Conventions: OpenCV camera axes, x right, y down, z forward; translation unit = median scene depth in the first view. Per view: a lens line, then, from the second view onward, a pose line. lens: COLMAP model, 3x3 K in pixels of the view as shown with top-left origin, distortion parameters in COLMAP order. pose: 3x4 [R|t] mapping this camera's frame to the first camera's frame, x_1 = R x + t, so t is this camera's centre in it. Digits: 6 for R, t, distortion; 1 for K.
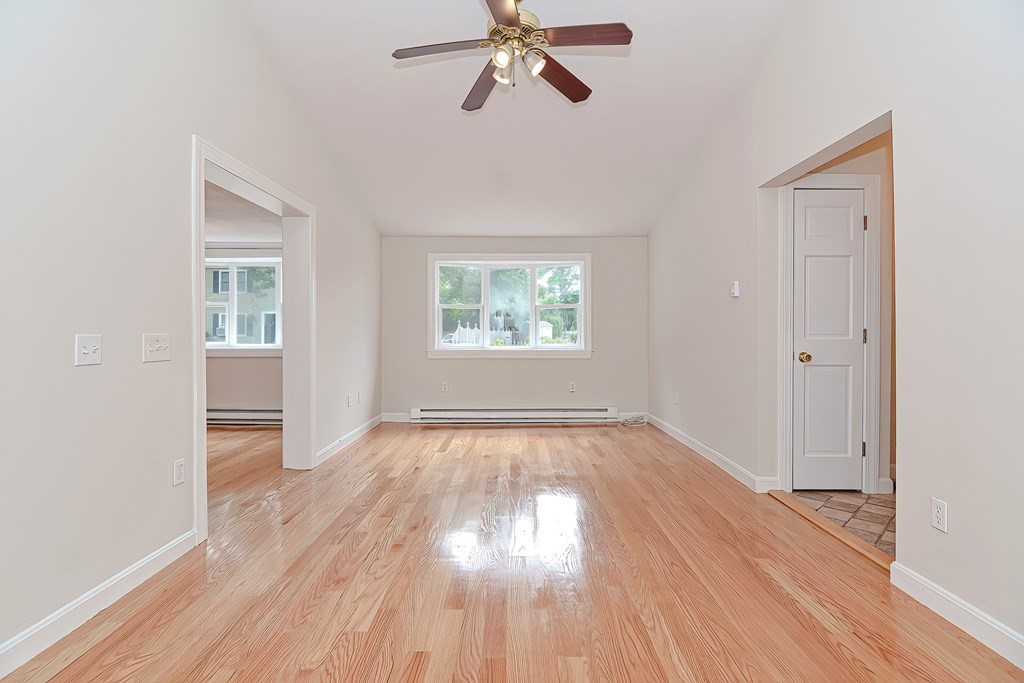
lens RADIAL K [[500.4, 0, 510.5], [0, 500.4, 333.0], [0, 0, 1]] dist [-0.001523, -0.001839]
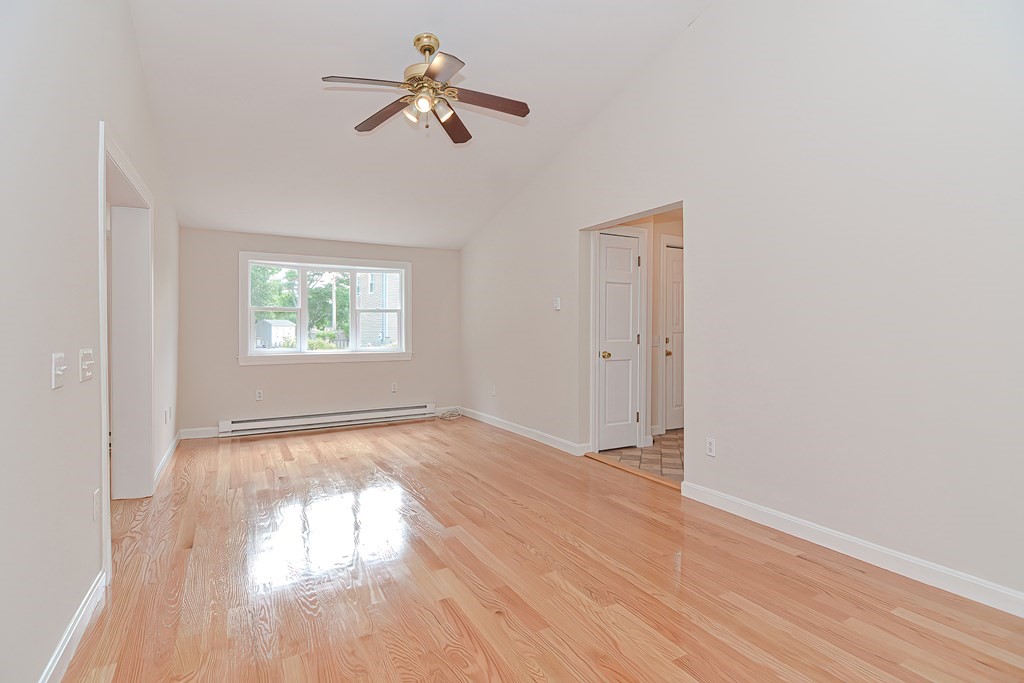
lens RADIAL K [[502.4, 0, 506.7], [0, 502.4, 337.7], [0, 0, 1]] dist [-0.000799, -0.001546]
pose [[0.875467, -0.009594, 0.483182, -0.277605], [0.003868, 0.999910, 0.012846, -0.015742], [-0.483262, -0.009377, 0.875425, -0.076787]]
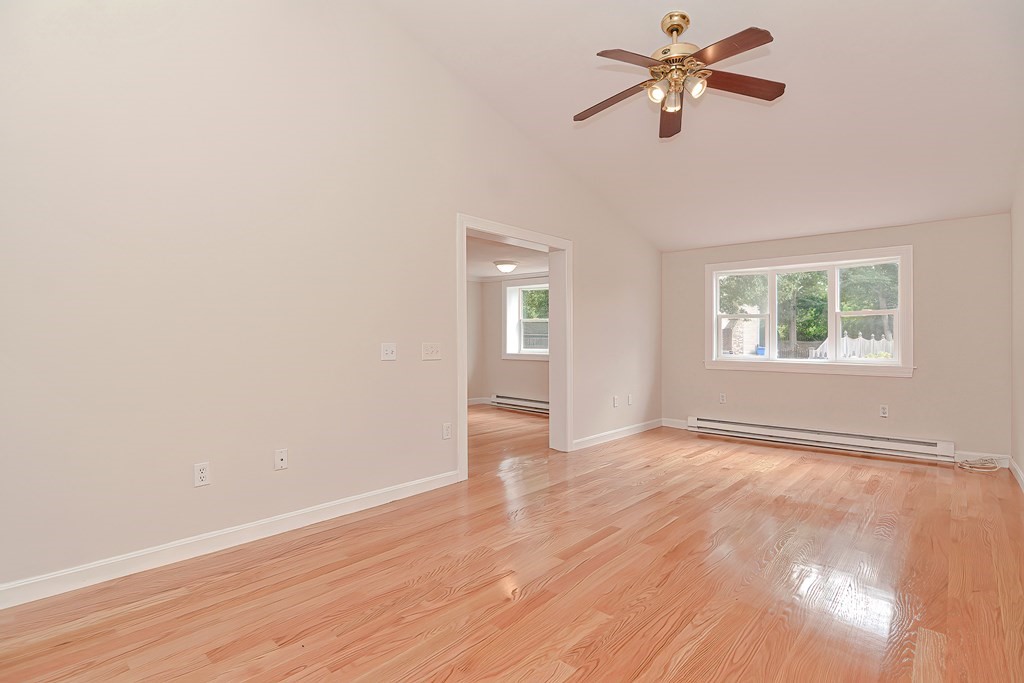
lens RADIAL K [[495.8, 0, 510.0], [0, 495.8, 338.5], [0, 0, 1]] dist [-0.002506, -0.000964]
pose [[0.747361, 0.001475, -0.664416, 0.315080], [-0.007867, 0.999947, -0.006629, -0.000434], [0.664371, 0.010182, 0.747333, -0.019127]]
